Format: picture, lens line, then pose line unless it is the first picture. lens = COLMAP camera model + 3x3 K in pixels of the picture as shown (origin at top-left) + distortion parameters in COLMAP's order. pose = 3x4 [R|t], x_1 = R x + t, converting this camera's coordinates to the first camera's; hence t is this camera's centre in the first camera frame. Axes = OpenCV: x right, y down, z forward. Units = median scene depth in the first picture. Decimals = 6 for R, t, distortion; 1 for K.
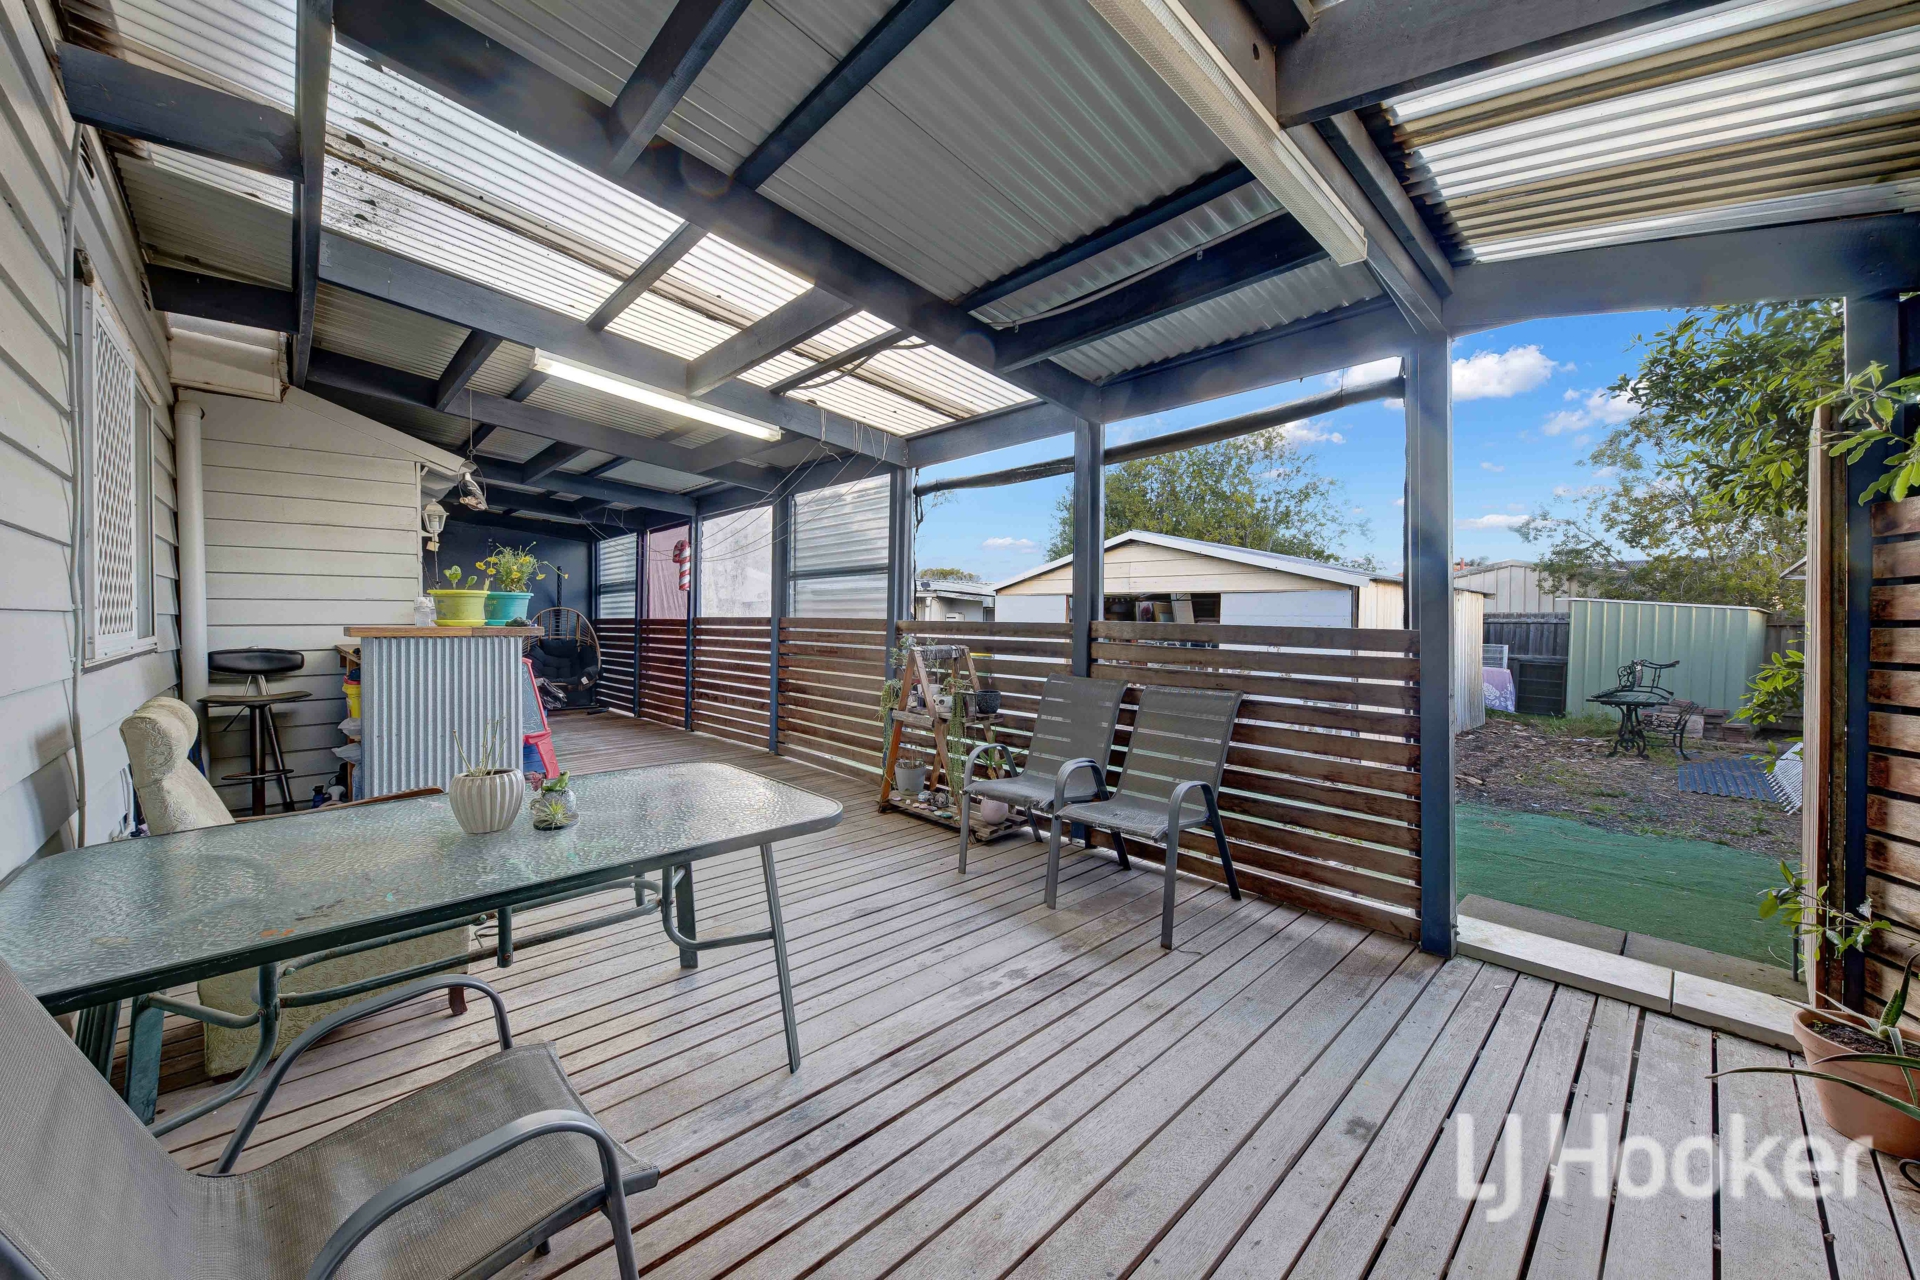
lens RADIAL K [[689.6, 0, 949.1], [0, 689.6, 628.0], [0, 0, 1]] dist [0.001665, -0.000113]
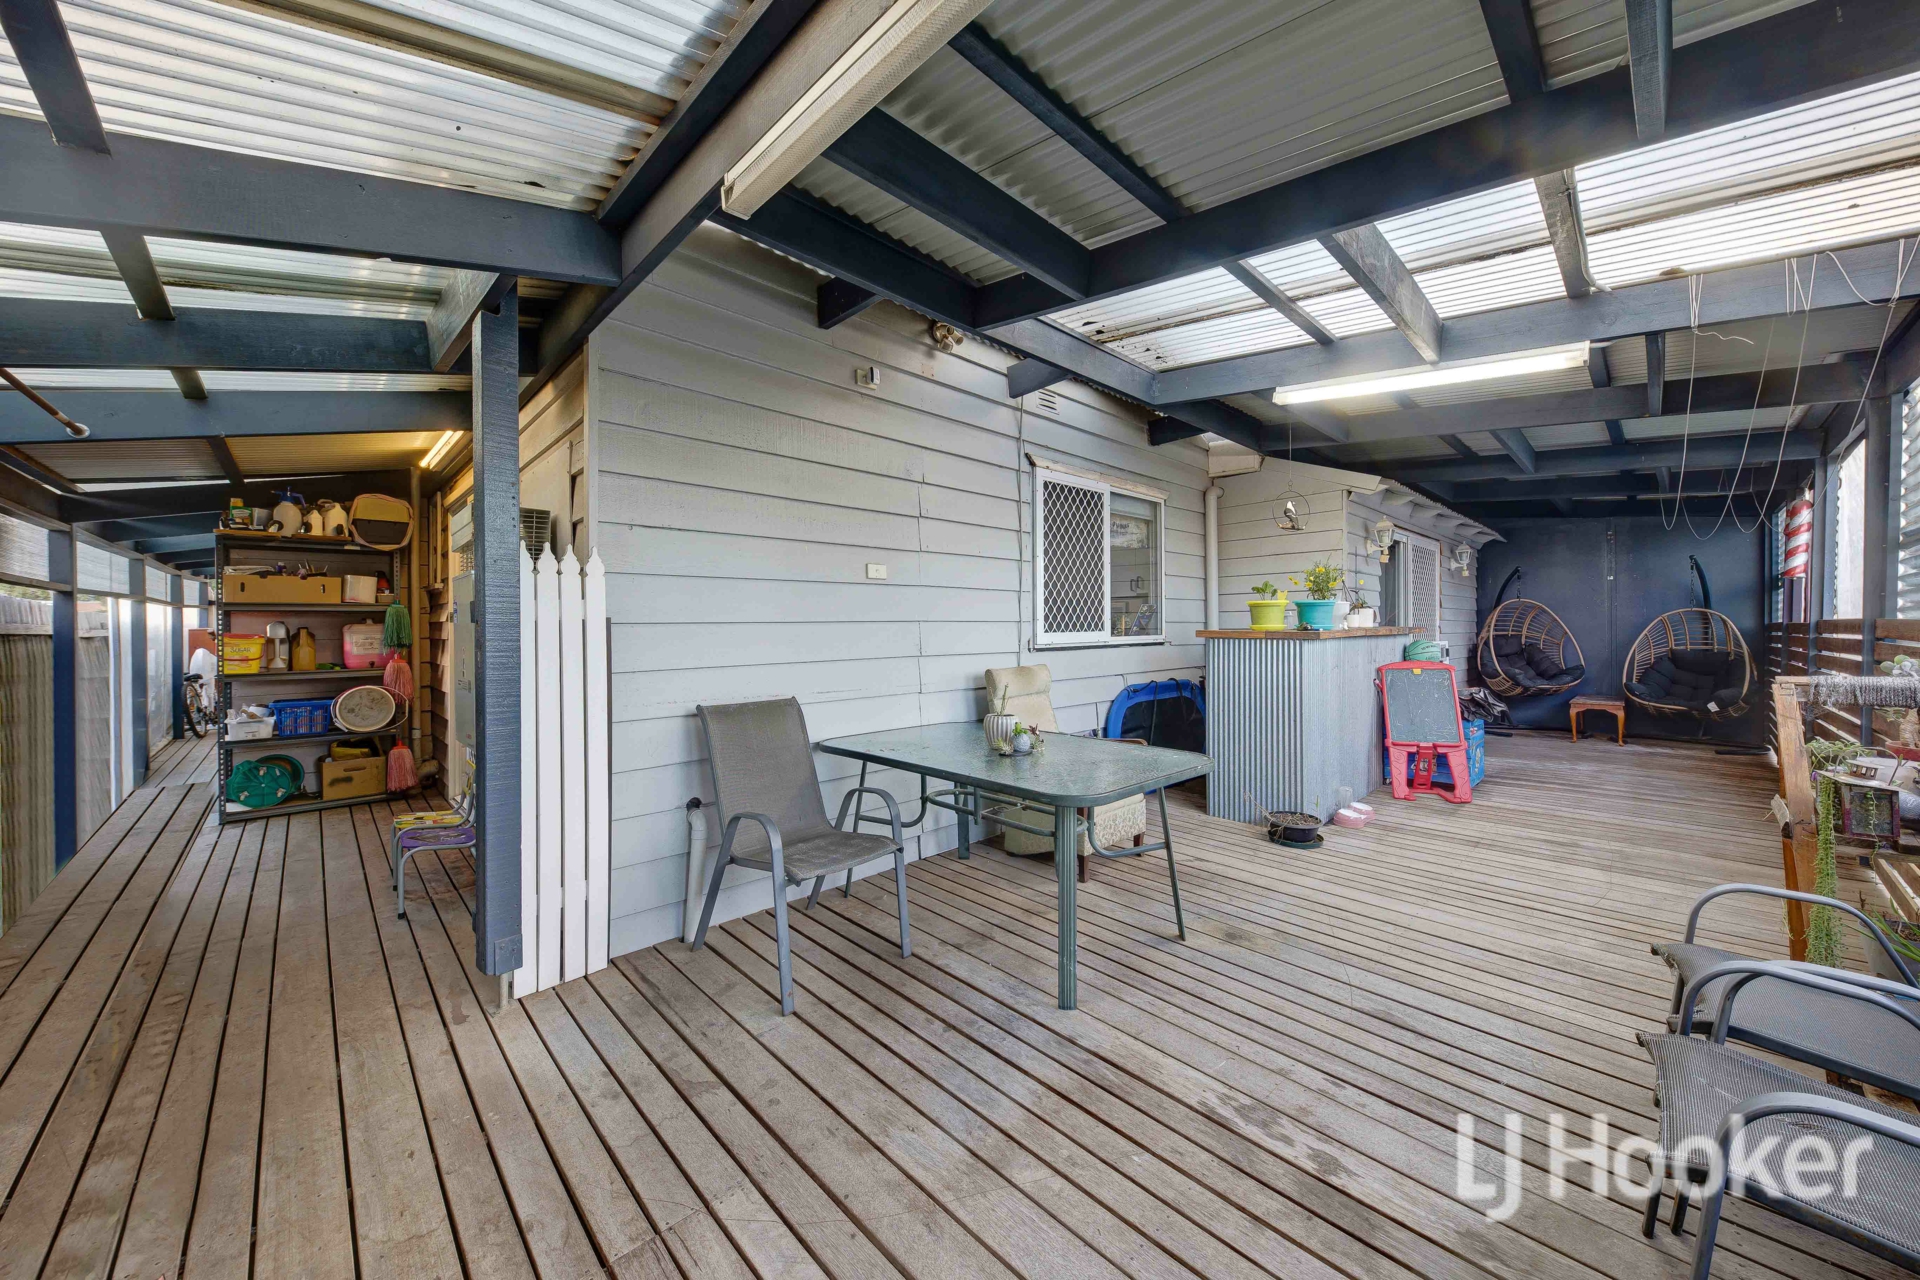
lens RADIAL K [[689.6, 0, 950.2], [0, 689.6, 633.0], [0, 0, 1]] dist [0.001665, -0.000113]
pose [[0.001762, 0.005645, -0.999983, 0.754645], [-0.008236, 0.999950, 0.005631, -0.002735], [0.999965, 0.008226, 0.001809, 0.638767]]
